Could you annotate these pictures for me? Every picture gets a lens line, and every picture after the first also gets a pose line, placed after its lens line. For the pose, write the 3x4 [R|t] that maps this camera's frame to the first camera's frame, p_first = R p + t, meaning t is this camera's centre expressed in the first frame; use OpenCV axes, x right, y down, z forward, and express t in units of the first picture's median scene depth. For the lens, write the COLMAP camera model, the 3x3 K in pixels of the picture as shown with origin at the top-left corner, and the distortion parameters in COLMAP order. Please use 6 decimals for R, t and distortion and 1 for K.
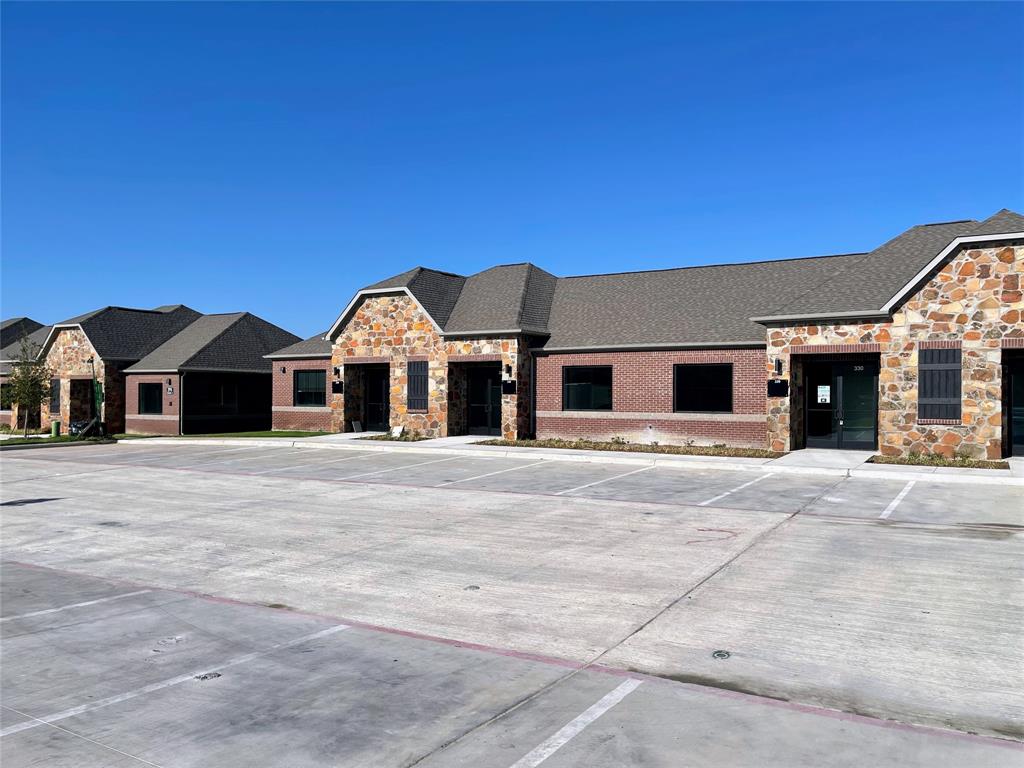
lens RADIAL K [[775.1, 0, 513.9], [0, 775.1, 390.3], [0, 0, 1]] dist [0.056243, -0.074009]
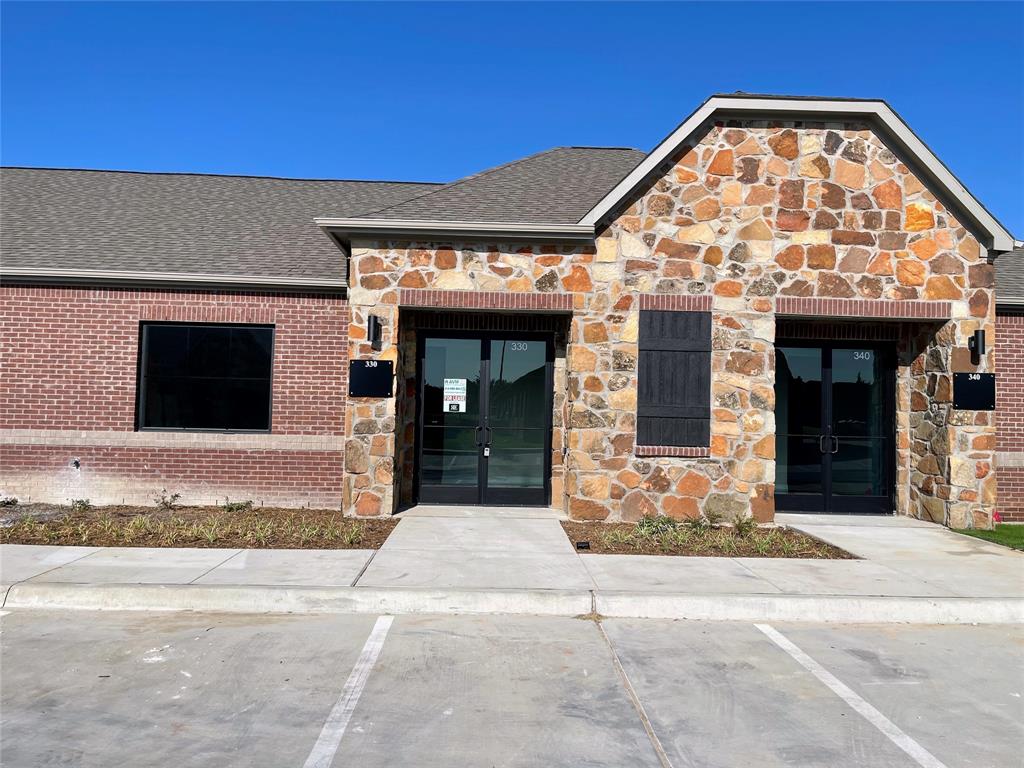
lens RADIAL K [[775.1, 0, 514.4], [0, 775.1, 380.9], [0, 0, 1]] dist [0.056243, -0.074009]
pose [[0.838151, 0.037931, 0.544118, 0.141217], [-0.022156, 0.999123, -0.035521, 0.011485], [-0.544989, 0.017716, 0.838256, 0.503136]]
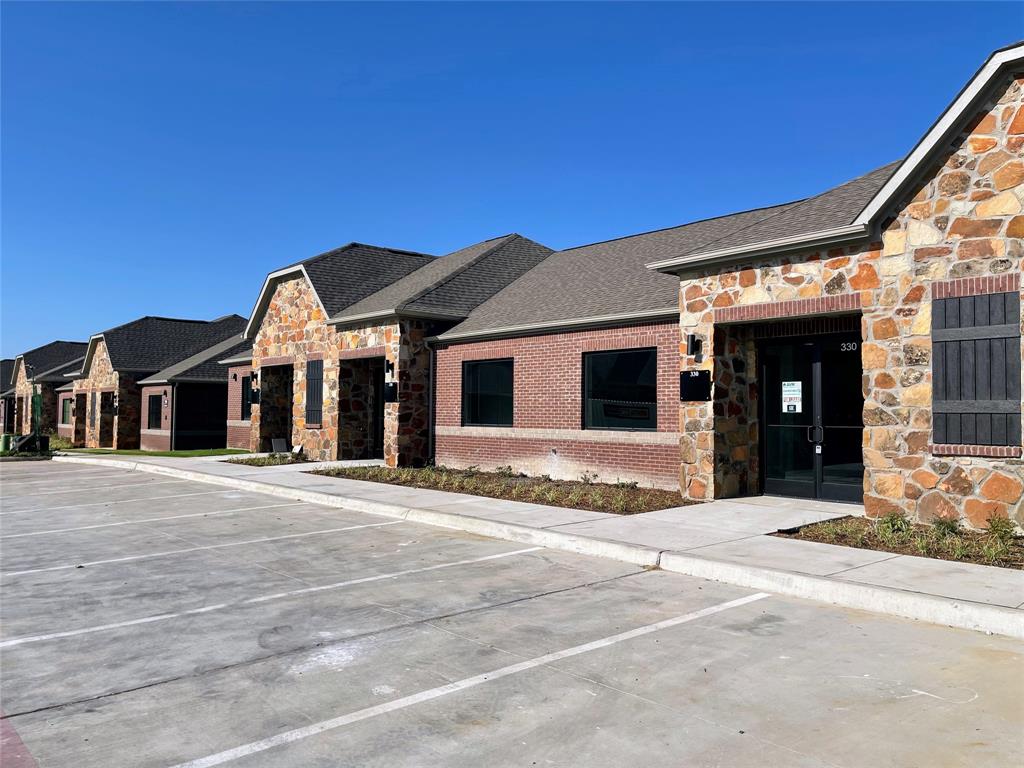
lens RADIAL K [[775.1, 0, 517.9], [0, 775.1, 379.1], [0, 0, 1]] dist [0.056243, -0.074009]
pose [[0.955427, -0.012292, -0.294970, 0.337069], [0.000852, 0.999244, -0.038879, 0.012388], [0.295225, 0.036895, 0.954715, 0.378980]]
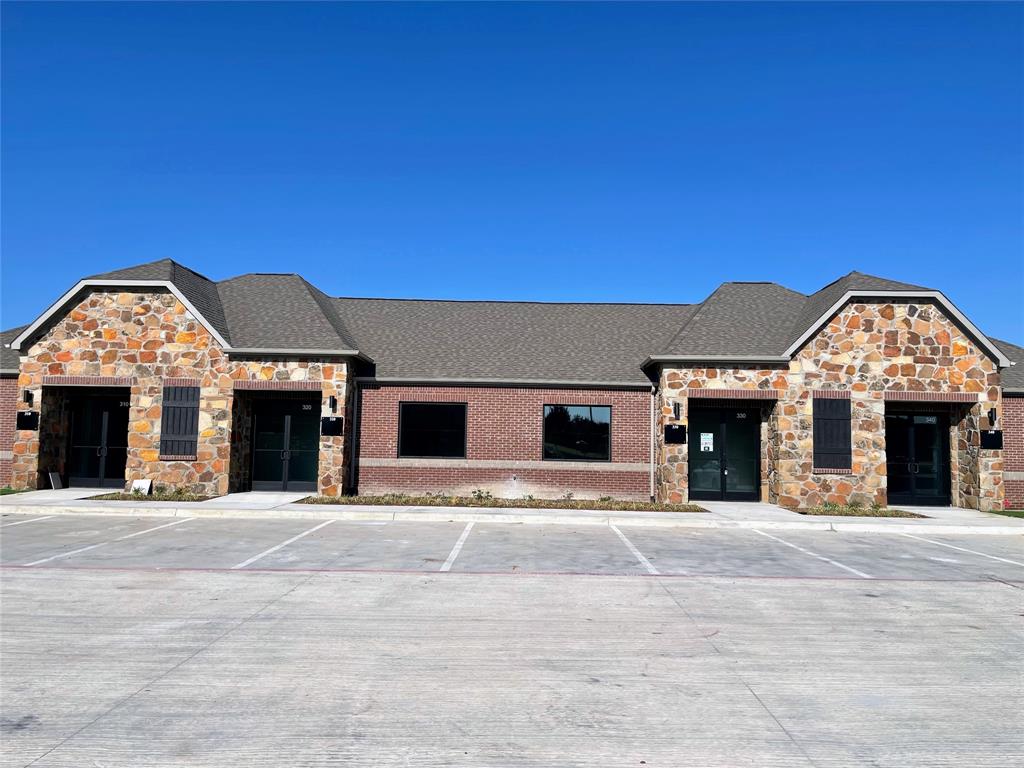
lens RADIAL K [[775.1, 0, 513.8], [0, 775.1, 387.0], [0, 0, 1]] dist [0.056243, -0.074009]
pose [[0.866887, 0.050853, 0.495904, -0.247601], [-0.018206, 0.997349, -0.070449, 0.008439], [-0.498172, 0.052043, 0.865515, 0.268064]]
